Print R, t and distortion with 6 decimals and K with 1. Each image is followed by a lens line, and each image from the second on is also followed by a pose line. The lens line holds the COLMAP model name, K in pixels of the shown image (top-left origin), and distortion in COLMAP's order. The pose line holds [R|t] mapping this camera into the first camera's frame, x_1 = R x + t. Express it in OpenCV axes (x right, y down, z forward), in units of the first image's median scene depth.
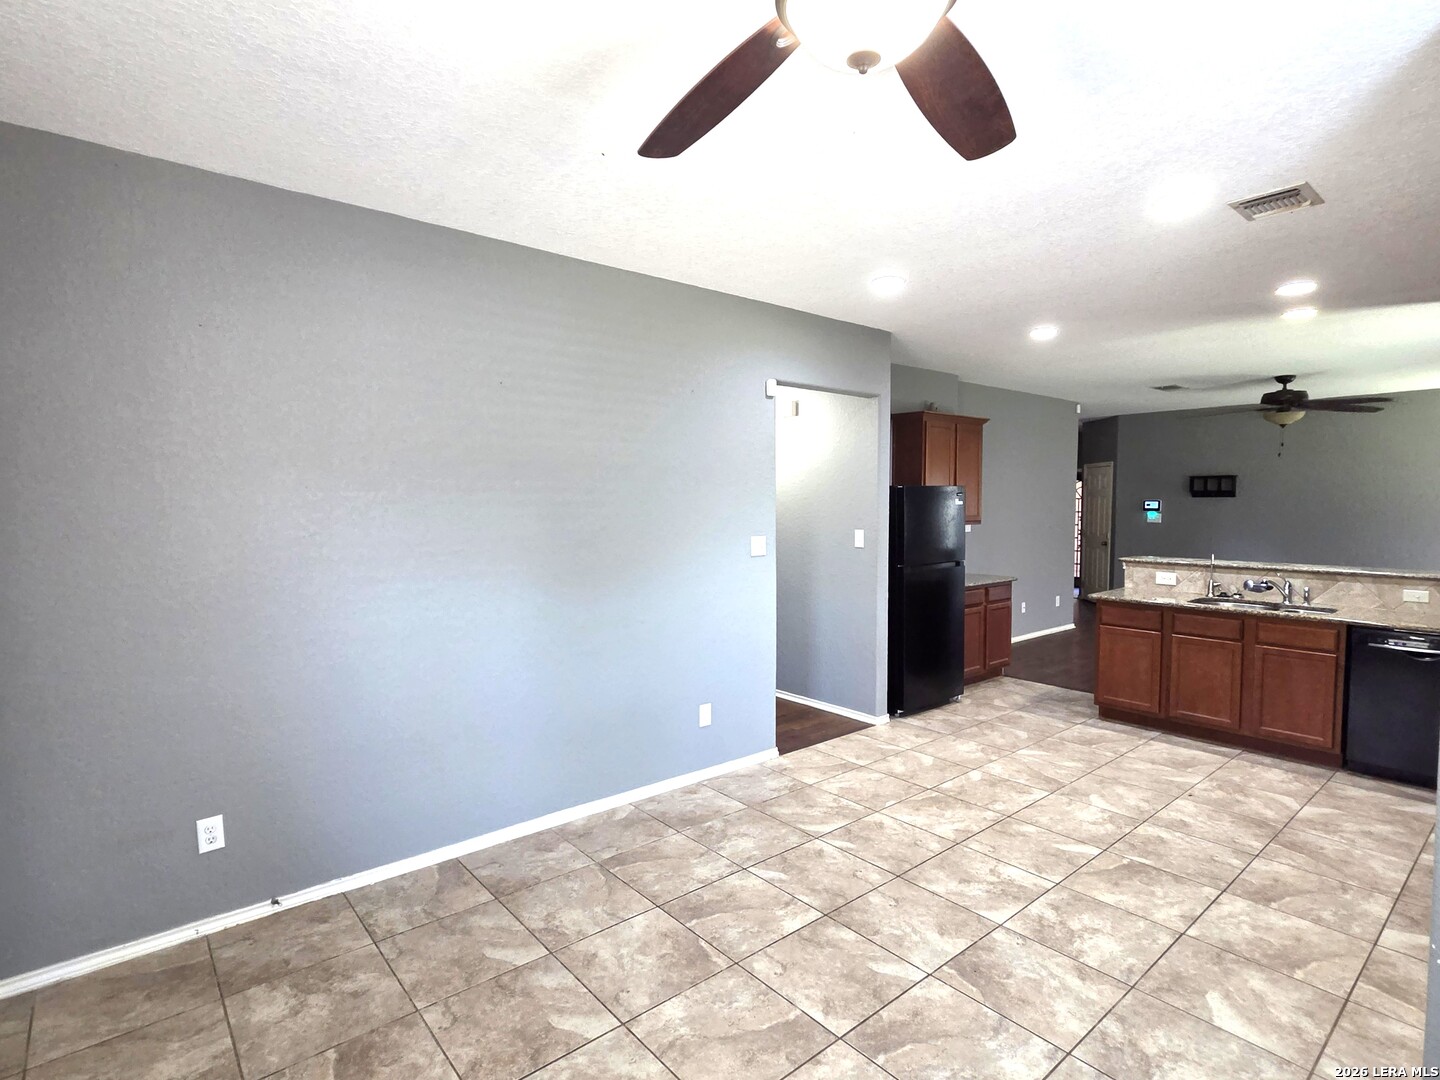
lens RADIAL K [[737.6, 0, 703.7], [0, 737.6, 548.1], [0, 0, 1]] dist [-0.003128, 0.004943]
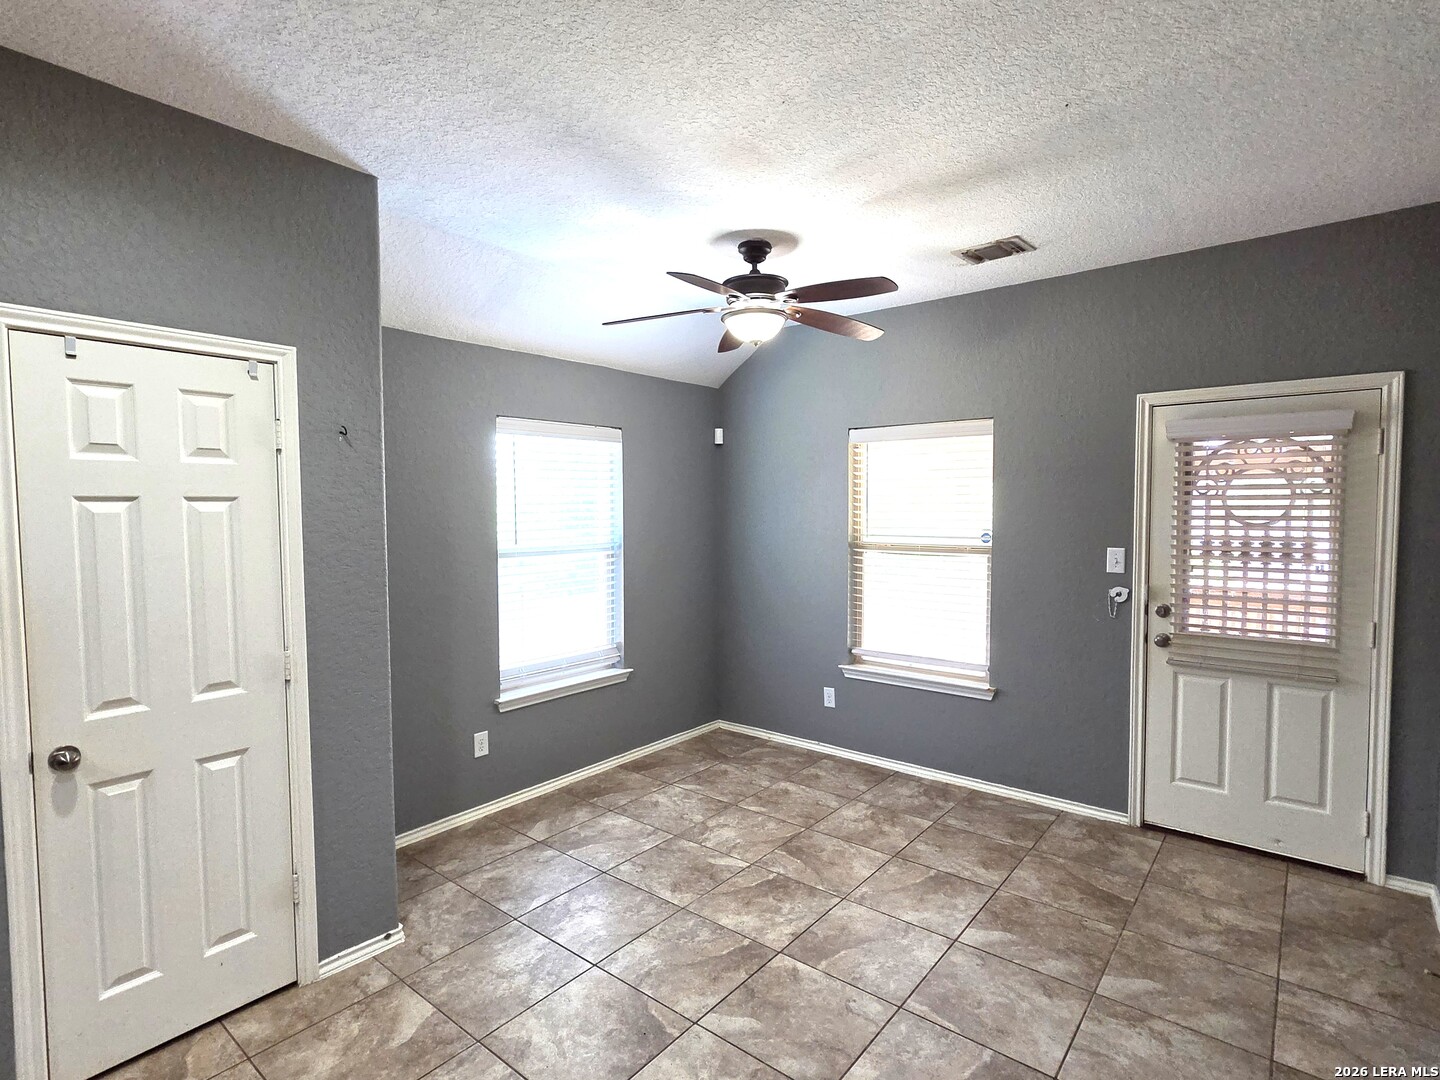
lens RADIAL K [[737.6, 0, 710.0], [0, 737.6, 540.2], [0, 0, 1]] dist [-0.003128, 0.004943]
pose [[-0.981670, 0.016345, -0.189884, 0.309241], [-0.005163, 0.993669, 0.112229, -0.082996], [0.190517, 0.111152, -0.975371, 1.250266]]
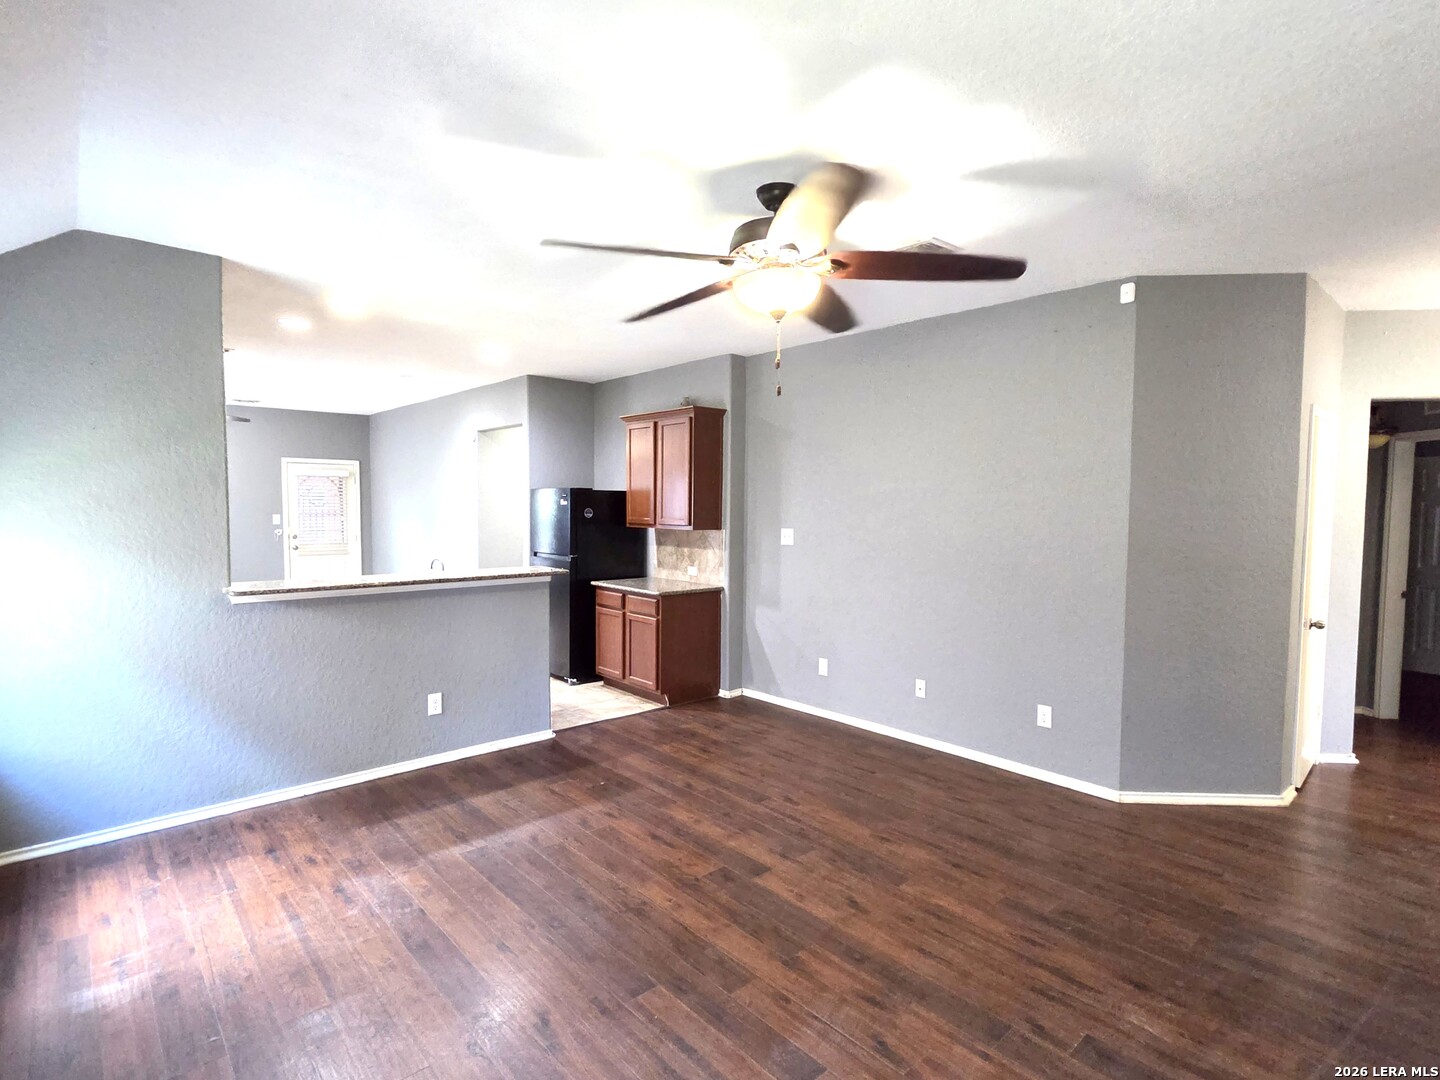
lens RADIAL K [[737.6, 0, 713.4], [0, 737.6, 538.7], [0, 0, 1]] dist [-0.003128, 0.004943]
pose [[0.036372, 0.051699, -0.998000, 2.276902], [-0.072684, 0.996153, 0.048954, -0.119695], [0.996692, 0.070758, 0.039990, 1.838340]]
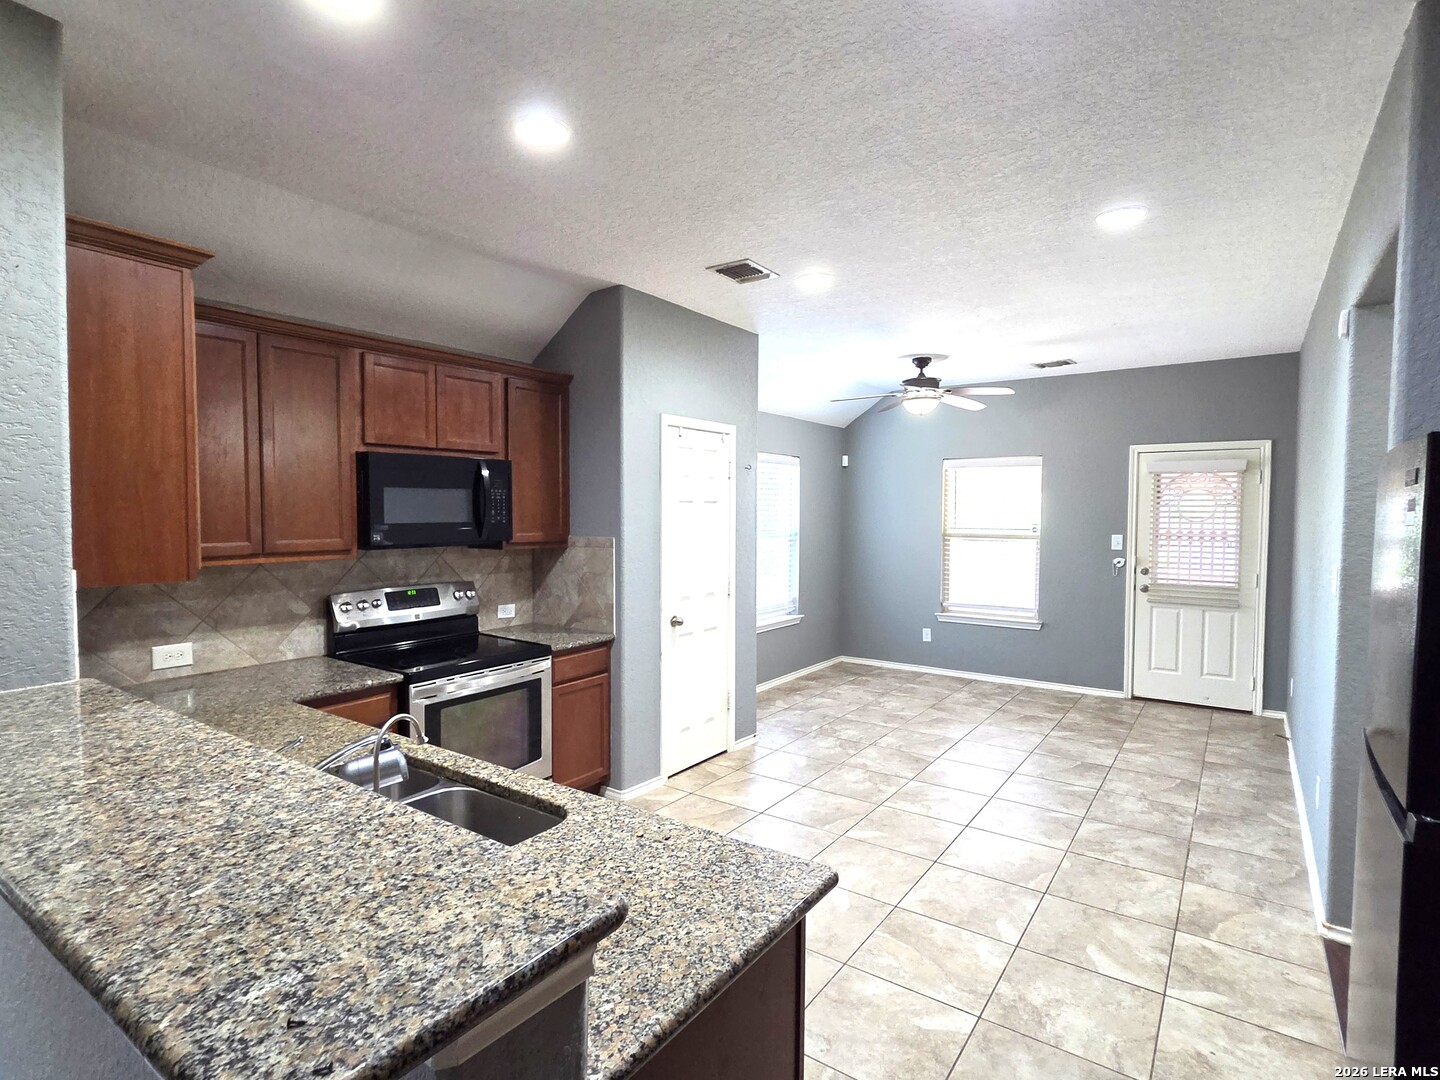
lens RADIAL K [[737.6, 0, 712.7], [0, 737.6, 542.4], [0, 0, 1]] dist [-0.003128, 0.004943]
pose [[-0.967640, 0.010283, -0.252126, 0.914001], [-0.017436, 0.994056, 0.107464, -0.112978], [0.251732, 0.108383, -0.961709, 1.786207]]
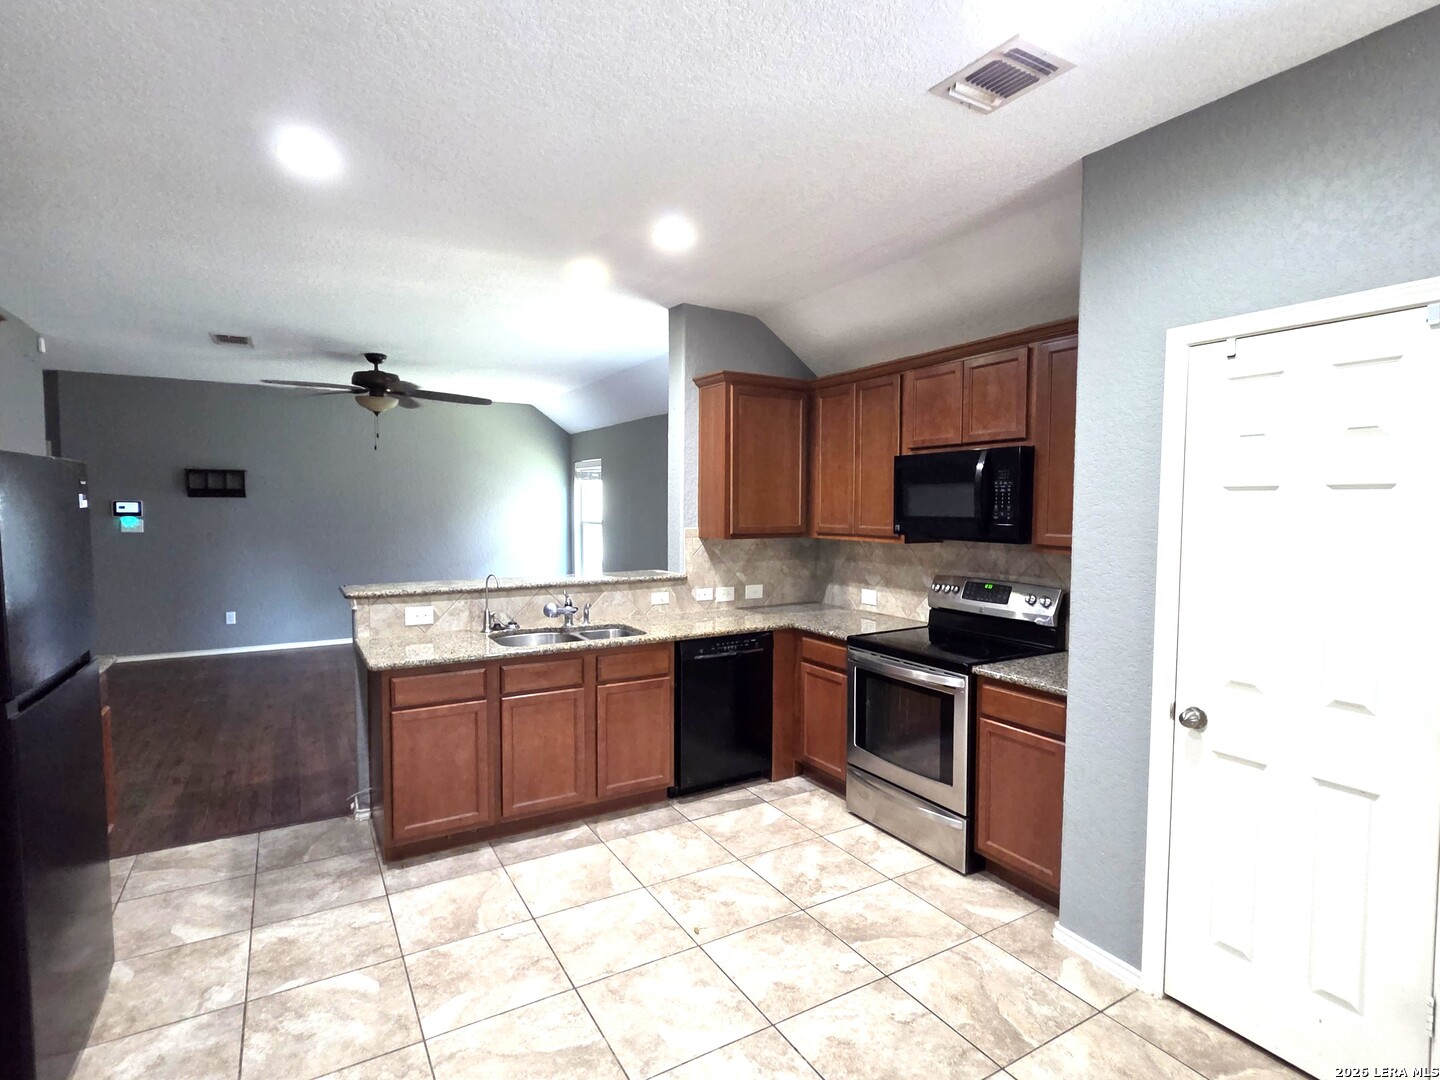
lens RADIAL K [[737.6, 0, 719.6], [0, 737.6, 540.7], [0, 0, 1]] dist [-0.003128, 0.004943]
pose [[0.156616, -0.048863, 0.986450, 0.009402], [0.061402, 0.997325, 0.039653, -0.055938], [-0.985749, 0.054360, 0.159197, 0.929906]]
